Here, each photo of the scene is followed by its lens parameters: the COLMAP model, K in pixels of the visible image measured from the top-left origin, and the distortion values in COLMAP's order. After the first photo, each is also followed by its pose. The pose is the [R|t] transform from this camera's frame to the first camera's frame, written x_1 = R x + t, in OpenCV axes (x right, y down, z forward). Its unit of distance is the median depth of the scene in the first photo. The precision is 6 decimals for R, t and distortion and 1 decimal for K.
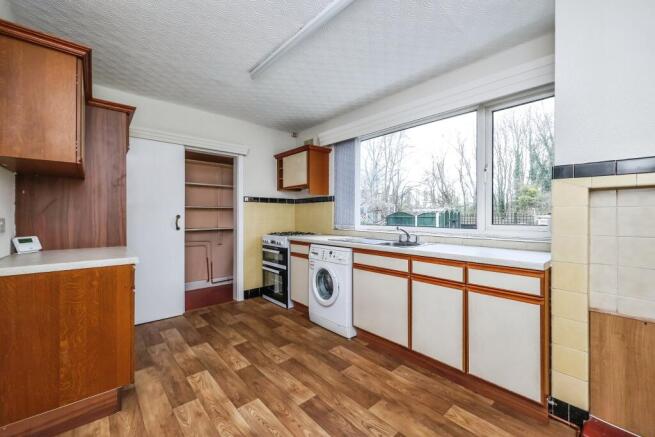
lens RADIAL K [[265.0, 0, 330.8], [0, 265.0, 215.7], [0, 0, 1]] dist [-0.001189, -0.000086]
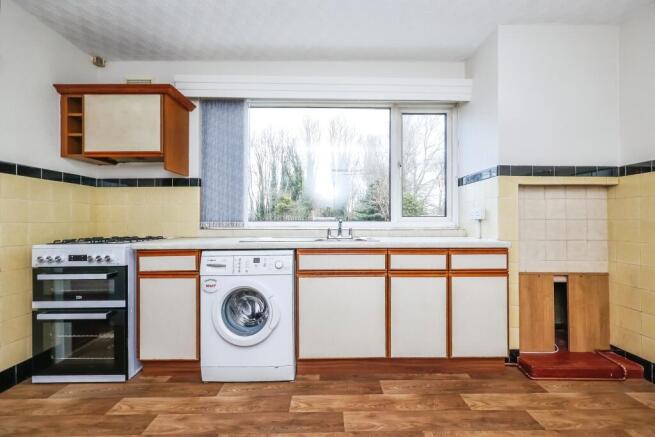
lens RADIAL K [[272.1, 0, 327.5], [0, 272.1, 218.5], [0, 0, 1]] dist [0.000129, -0.000042]
pose [[0.665056, 0.002923, 0.746787, -0.384396], [0.003614, 0.999968, -0.007132, 0.042774], [-0.746784, 0.007442, 0.665025, 0.430617]]
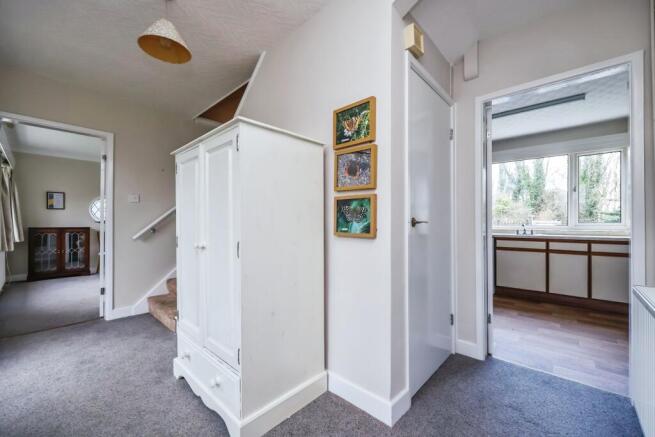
lens RADIAL K [[272.1, 0, 327.5], [0, 272.1, 218.5], [0, 0, 1]] dist [0.000129, -0.000042]
pose [[0.993949, 0.005594, 0.109698, -1.040250], [-0.003815, 0.999858, -0.016419, 0.037131], [-0.109774, 0.015901, 0.993829, -0.487305]]
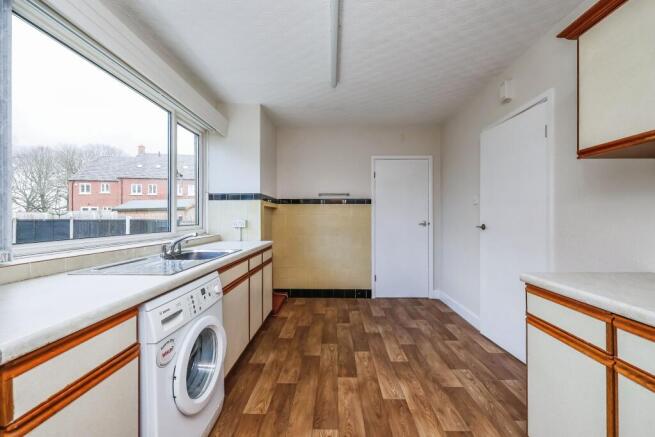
lens RADIAL K [[272.1, 0, 327.5], [0, 272.1, 218.5], [0, 0, 1]] dist [0.000129, -0.000042]
pose [[-0.719560, -0.002897, 0.694424, -0.542108], [0.003654, 0.999962, 0.007957, -0.005663], [-0.694421, 0.008263, -0.719522, 1.220766]]
